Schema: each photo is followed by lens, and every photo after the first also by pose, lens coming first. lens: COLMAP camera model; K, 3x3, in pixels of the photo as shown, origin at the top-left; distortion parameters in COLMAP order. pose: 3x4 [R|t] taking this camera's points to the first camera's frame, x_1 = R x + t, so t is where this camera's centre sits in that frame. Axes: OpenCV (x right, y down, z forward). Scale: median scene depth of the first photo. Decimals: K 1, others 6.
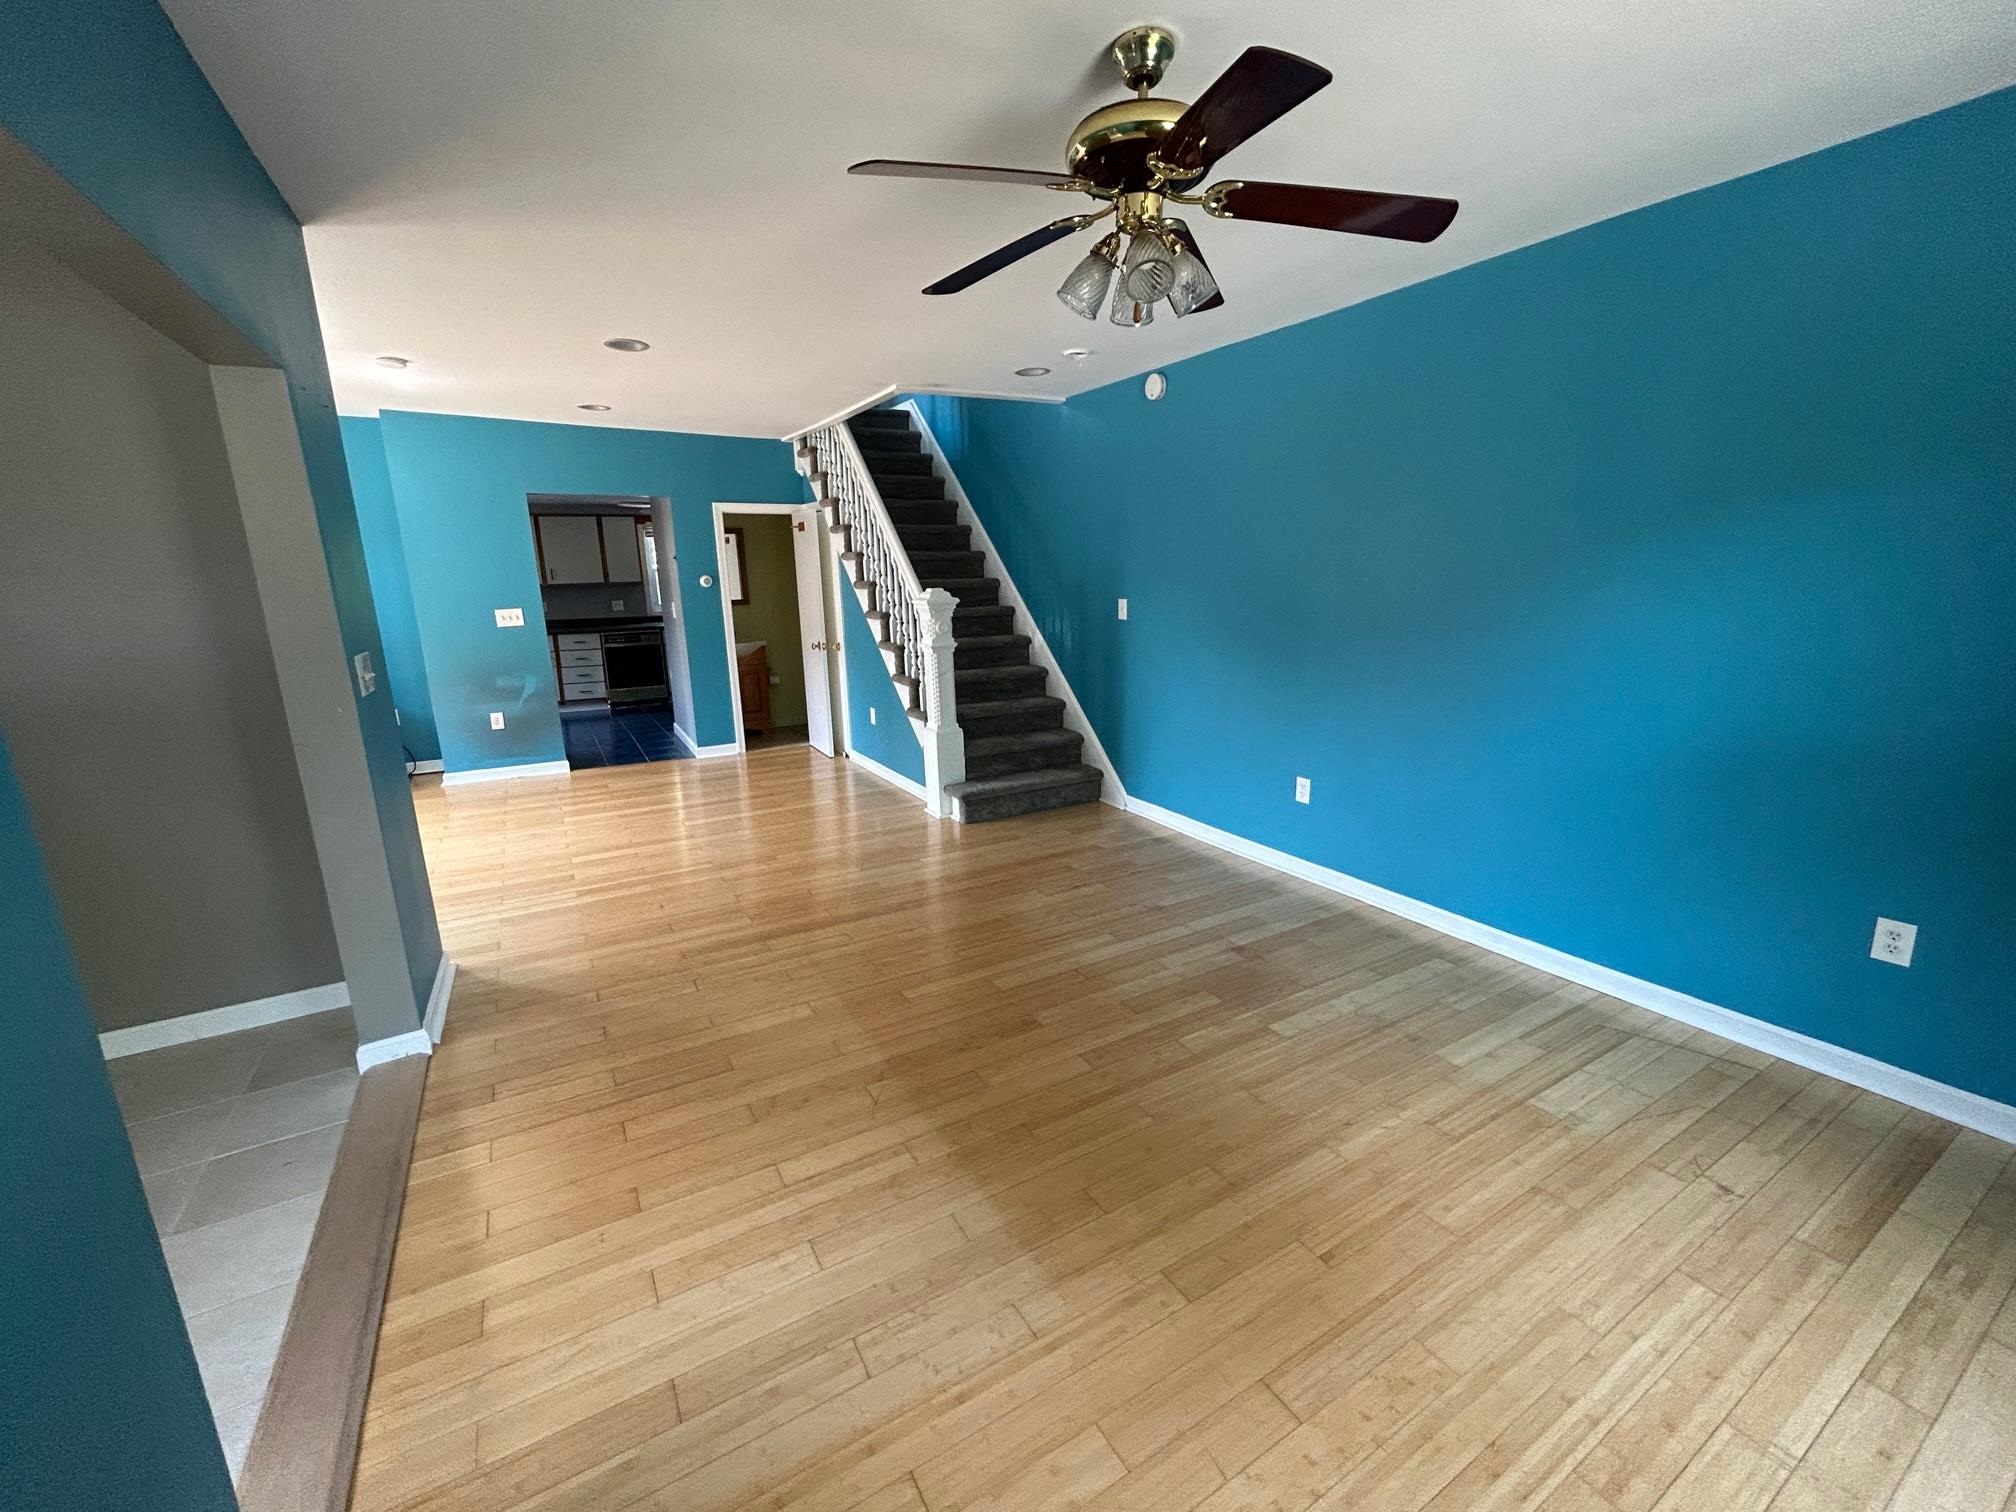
lens RADIAL K [[816.6, 0, 1008.0], [0, 816.6, 756.0], [0, 0, 1]] dist [-0.017938, 0.000047]
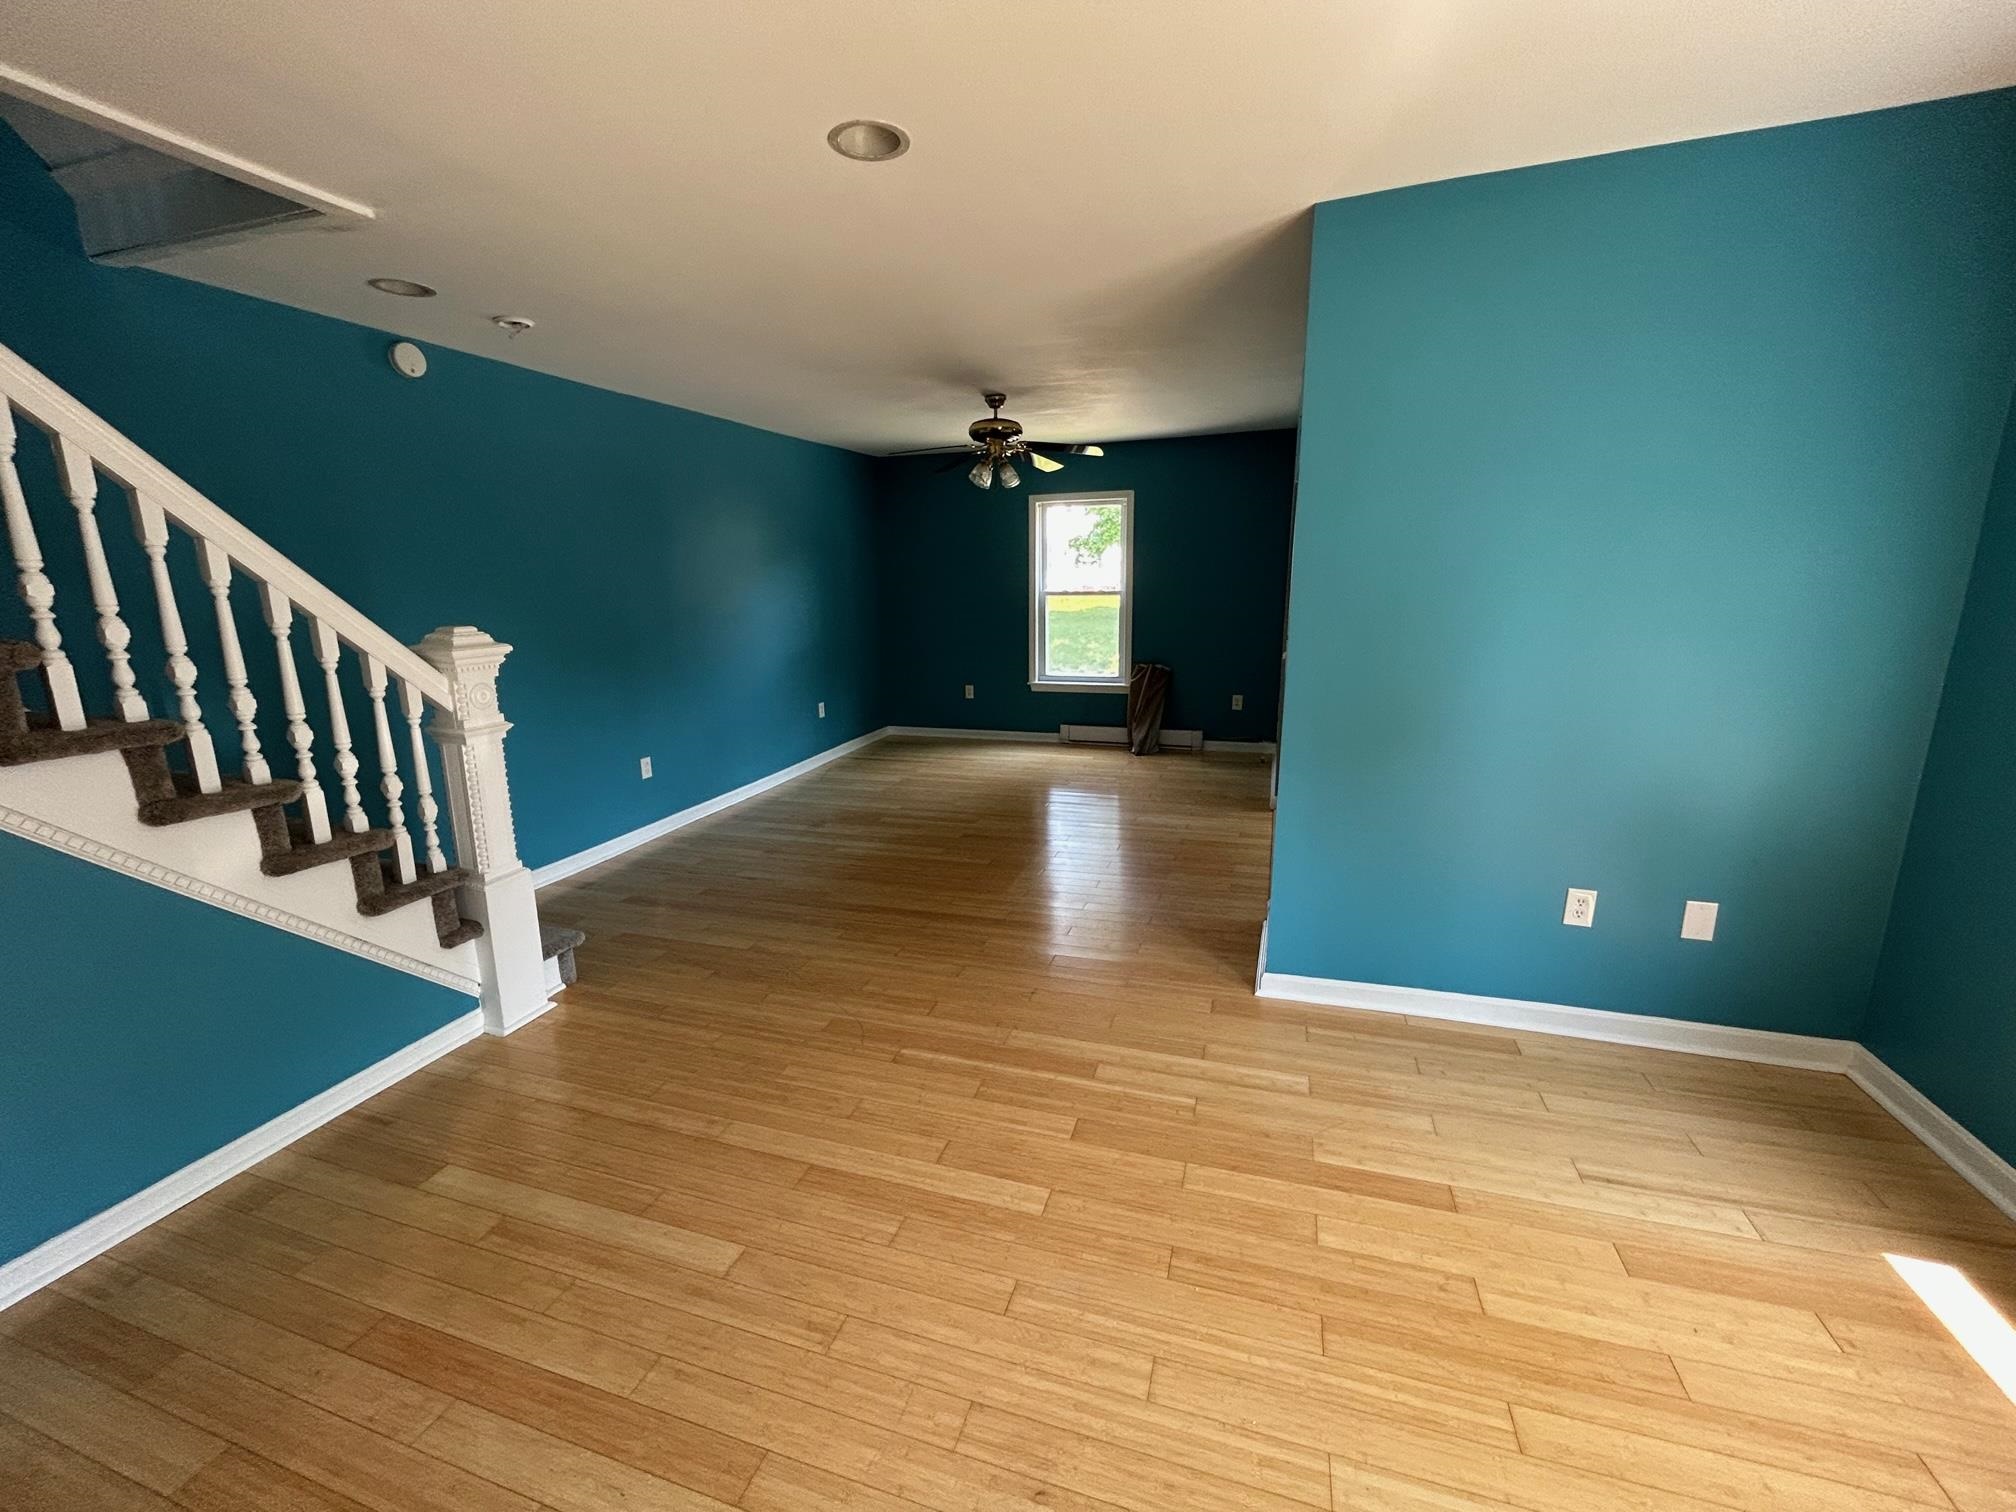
lens RADIAL K [[814.3, 0, 1008.0], [0, 814.3, 756.0], [0, 0, 1]] dist [0.000931, 0.000142]
pose [[-0.662337, -0.144617, 0.735116, -1.023717], [0.186222, 0.918623, 0.348502, -0.341761], [-0.725694, 0.367721, -0.581507, 1.472045]]
